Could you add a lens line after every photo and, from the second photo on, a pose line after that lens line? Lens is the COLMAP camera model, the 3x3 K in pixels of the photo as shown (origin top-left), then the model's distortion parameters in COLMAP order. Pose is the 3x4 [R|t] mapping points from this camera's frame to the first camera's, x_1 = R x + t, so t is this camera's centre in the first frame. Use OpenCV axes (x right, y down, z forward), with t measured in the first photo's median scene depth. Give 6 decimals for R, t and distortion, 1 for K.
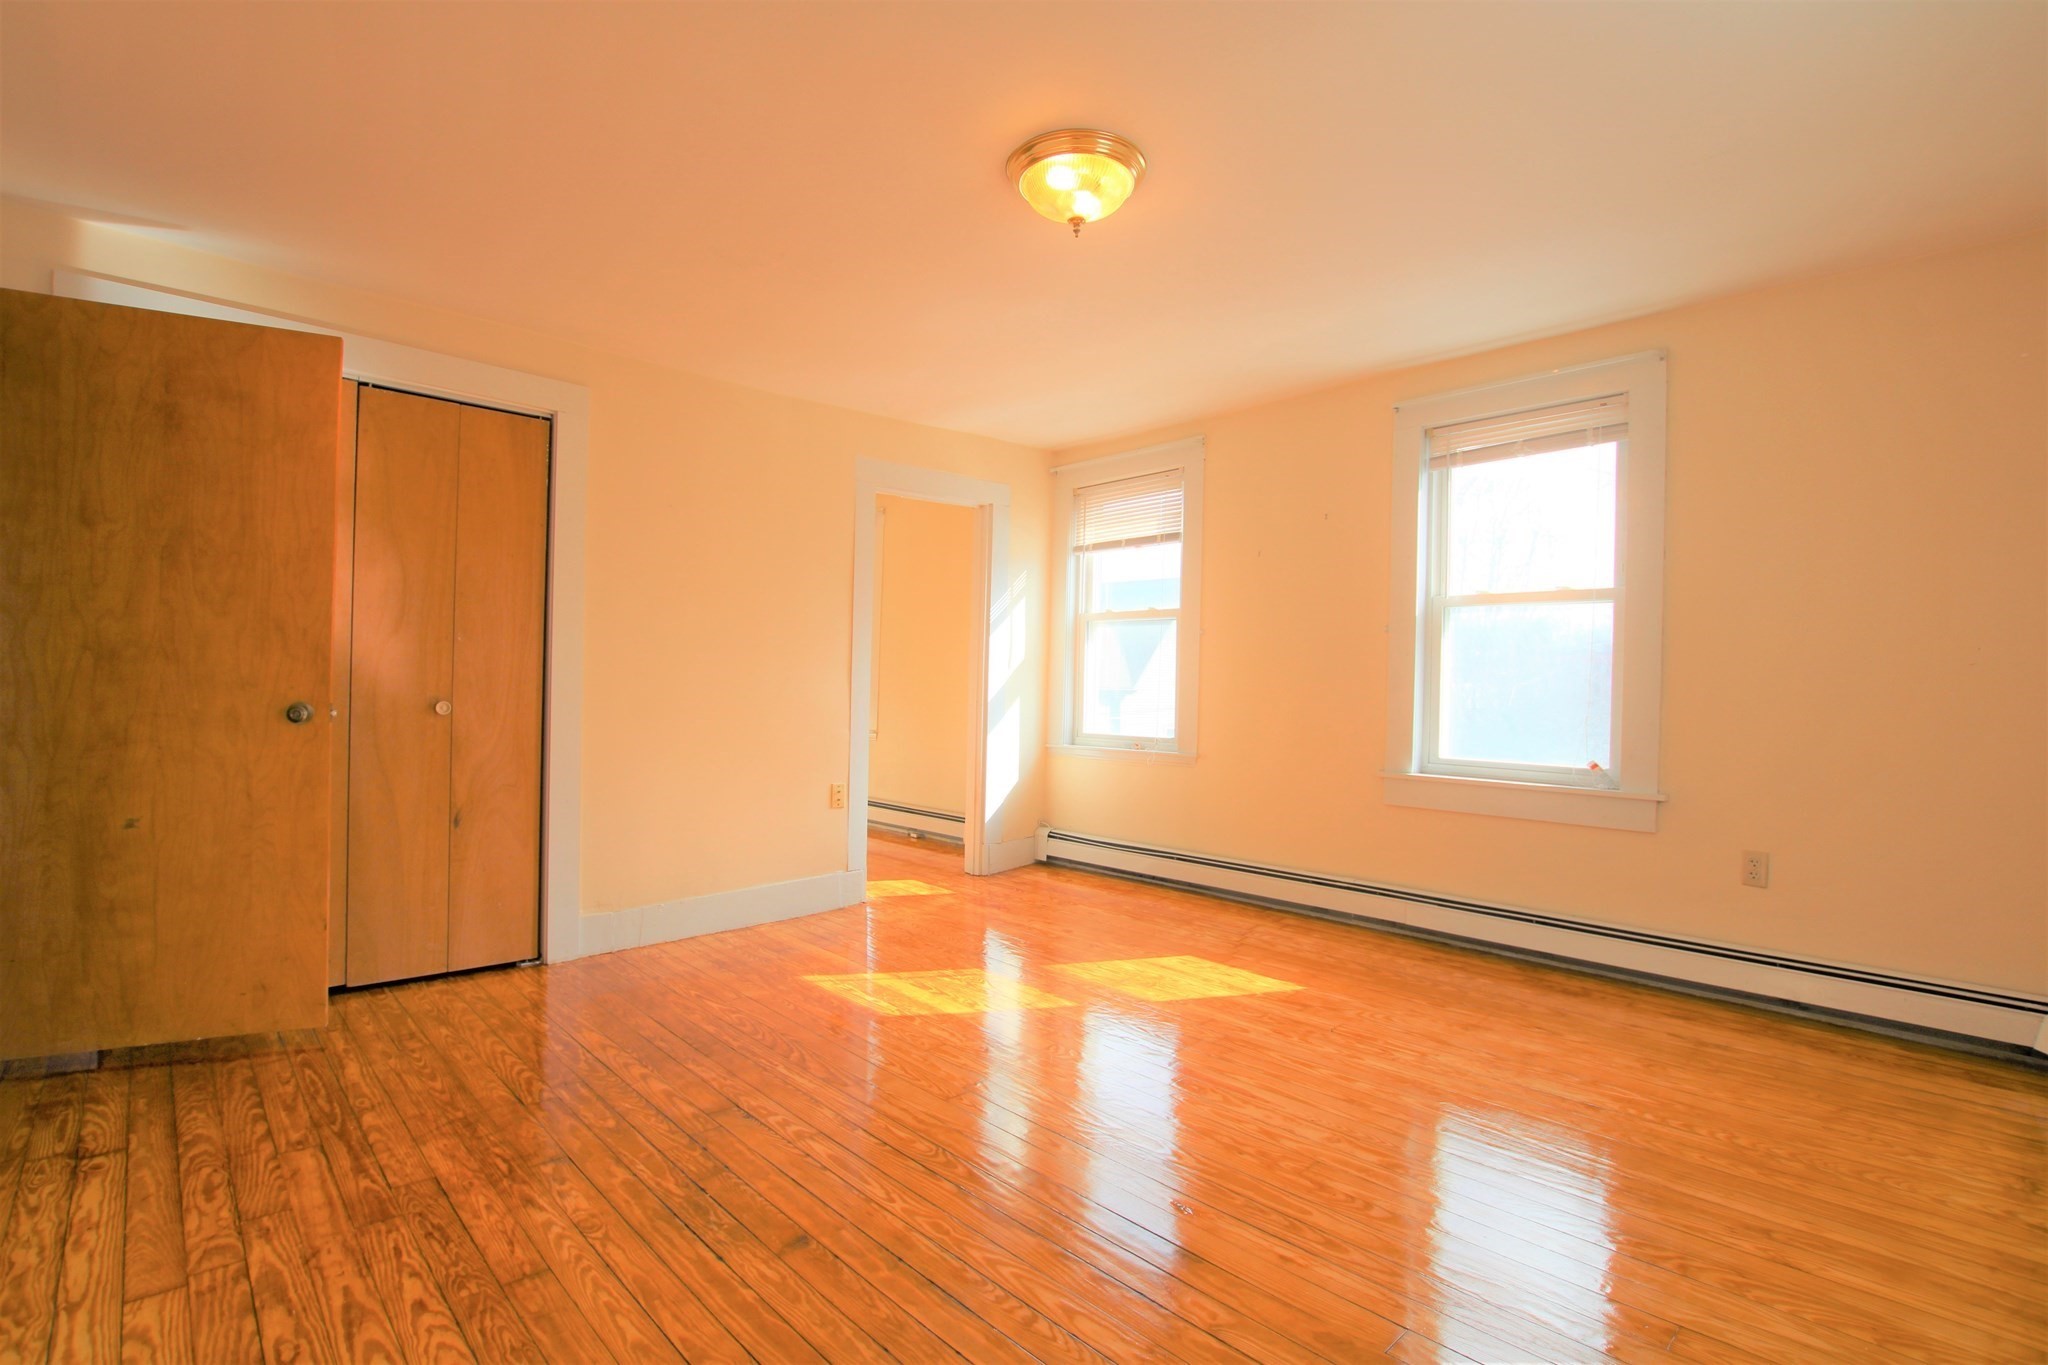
lens RADIAL K [[951.9, 0, 1019.8], [0, 951.9, 683.9], [0, 0, 1]] dist [-0.037571, 0.006680]
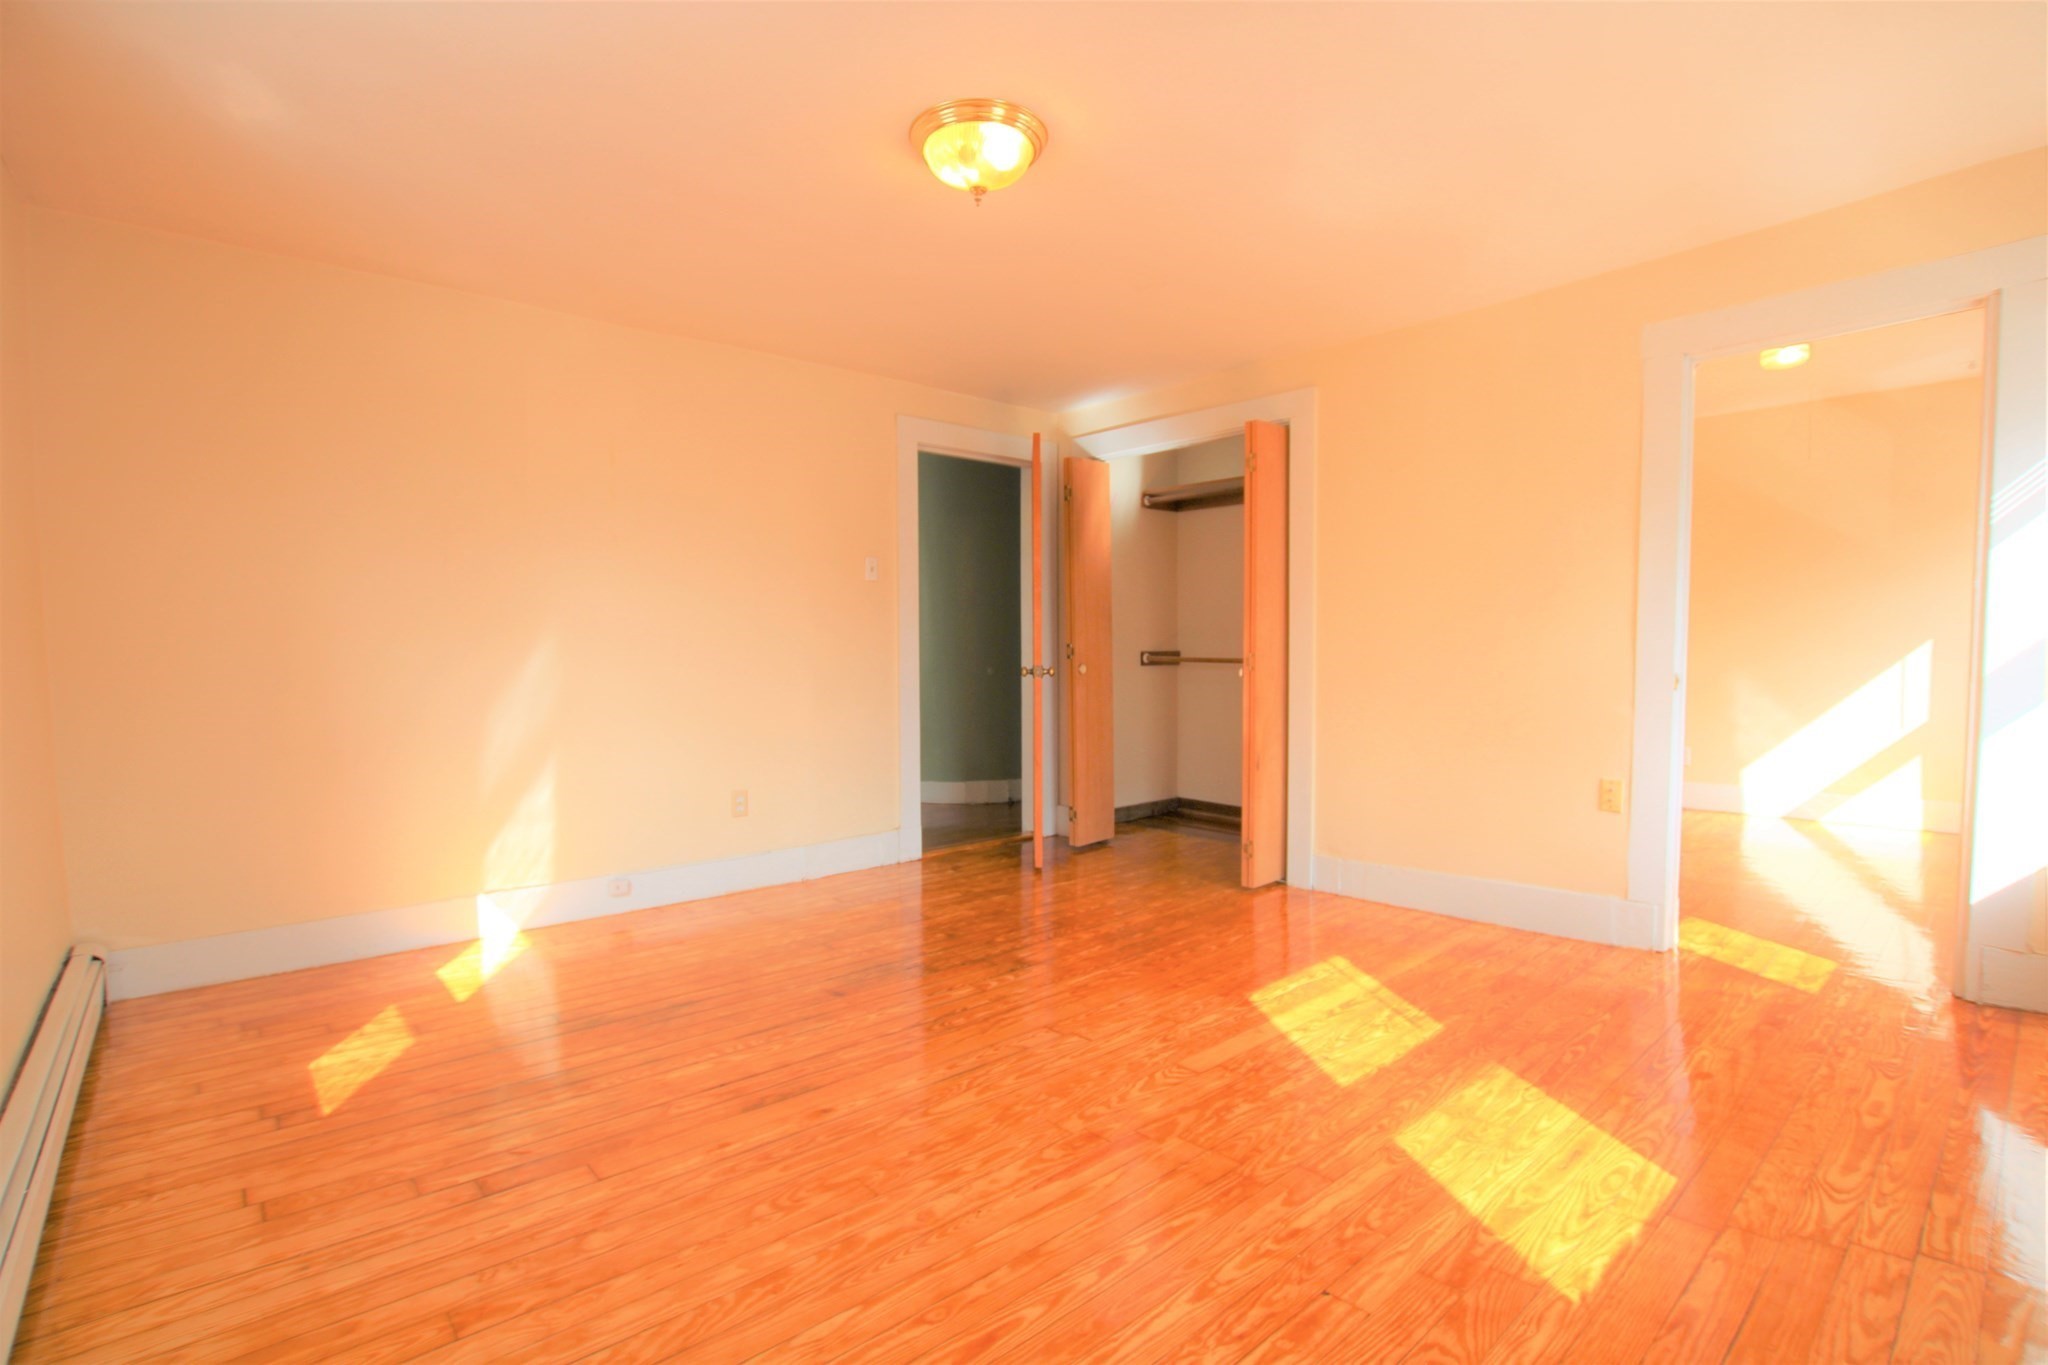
lens RADIAL K [[948.3, 0, 1025.0], [0, 948.3, 692.6], [0, 0, 1]] dist [-0.038142, 0.009490]
pose [[-0.033497, 0.033828, -0.998866, 0.760547], [0.011739, 0.999371, 0.033451, 0.008234], [0.999370, -0.010605, -0.033873, 0.762082]]
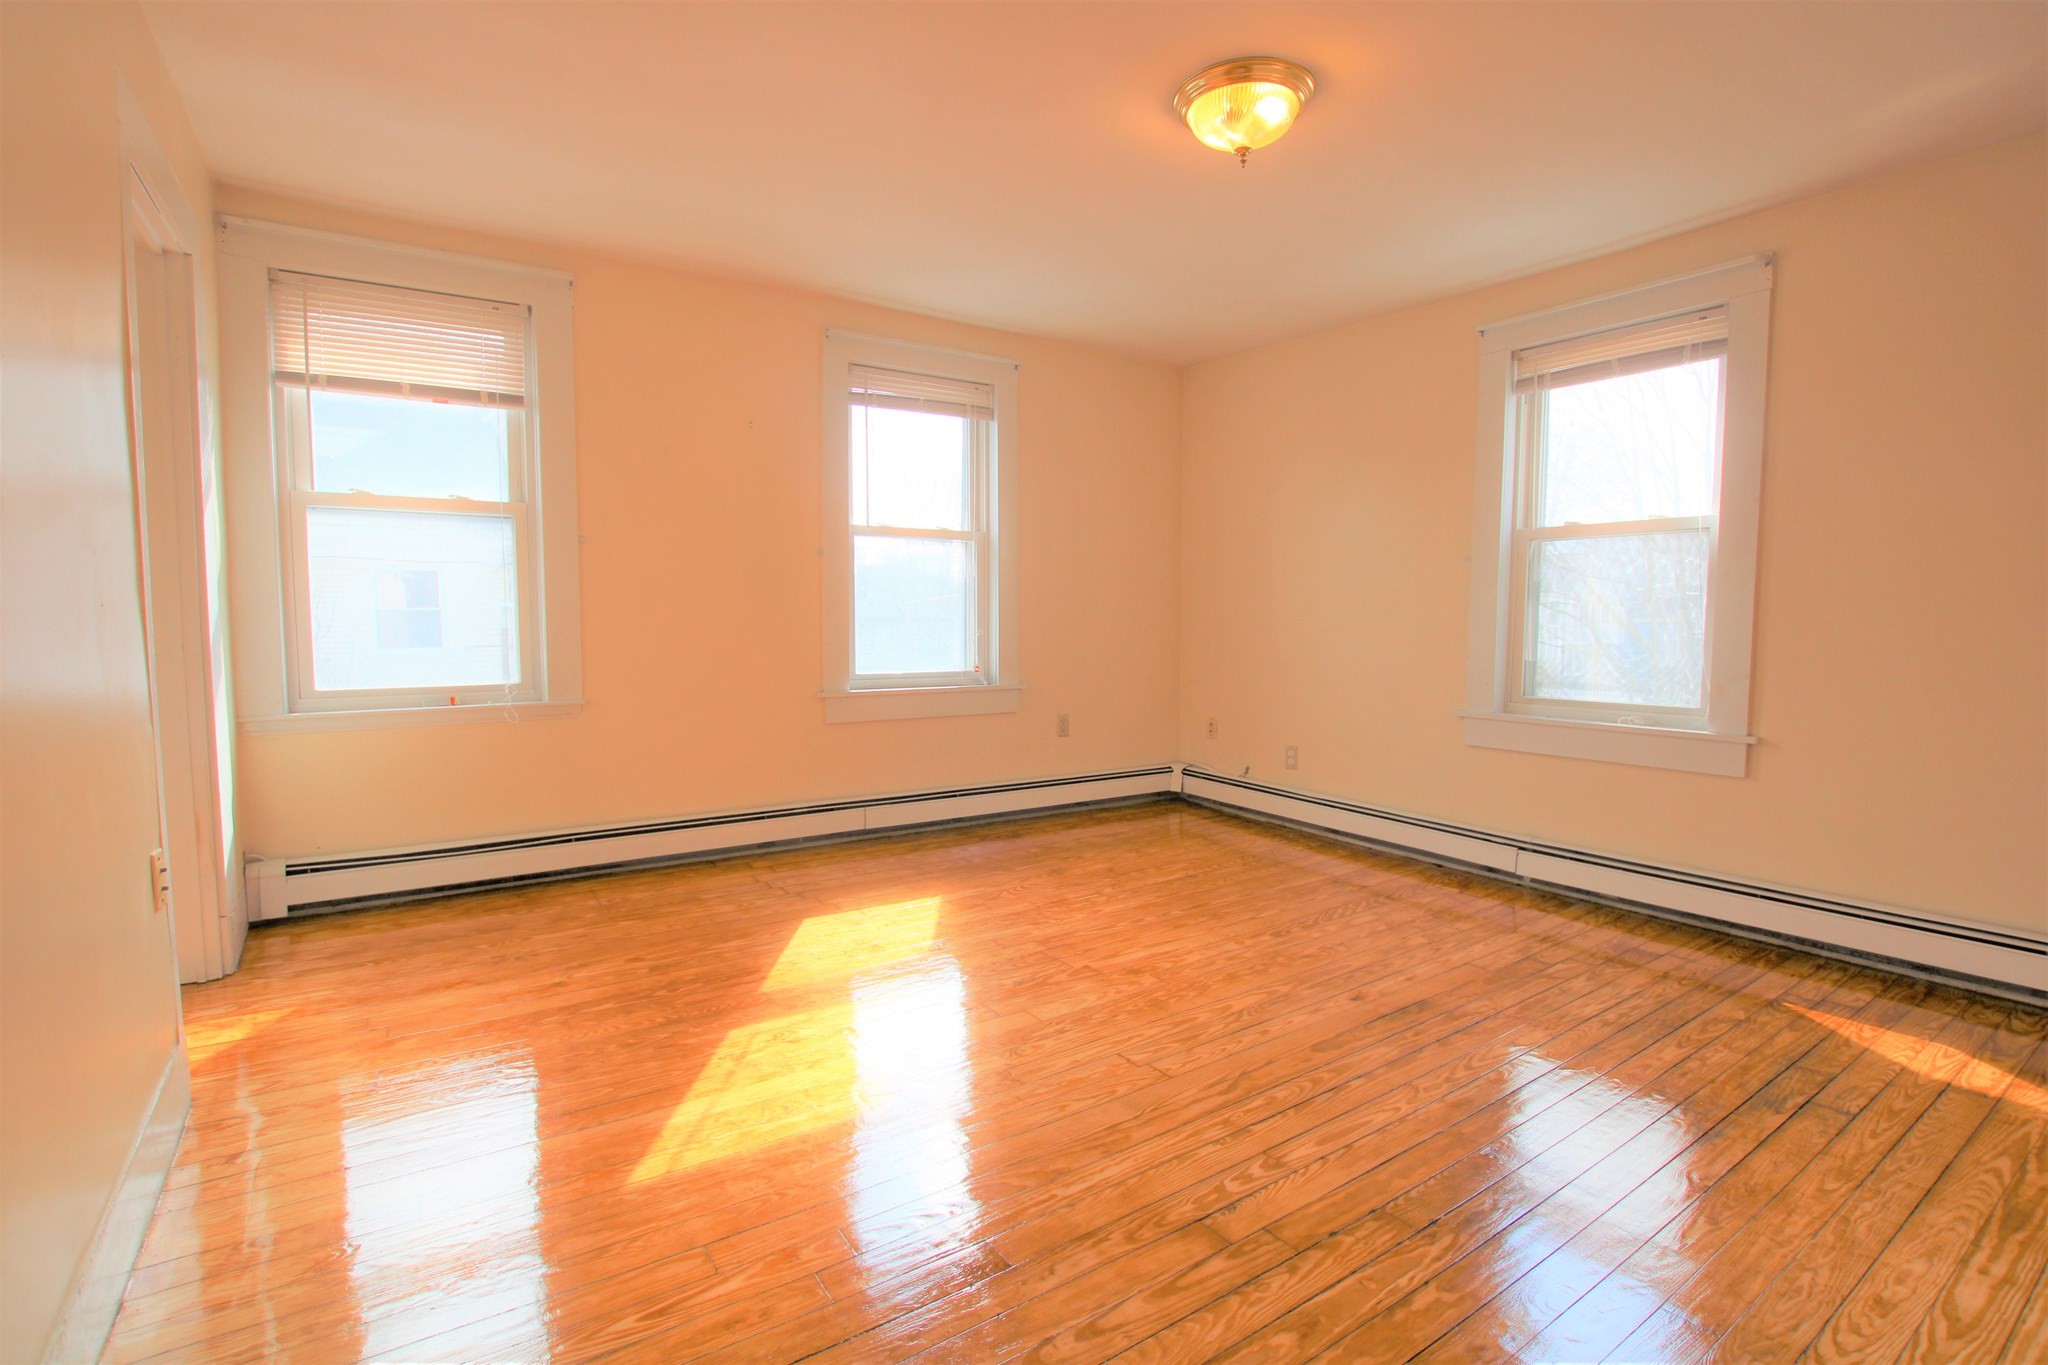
lens RADIAL K [[948.3, 0, 1025.0], [0, 948.3, 692.6], [0, 0, 1]] dist [-0.038142, 0.009490]
pose [[0.161298, -0.098357, 0.981992, -0.712346], [-0.002262, 0.994982, 0.100029, -0.012651], [-0.986903, -0.018356, 0.160266, 0.748350]]
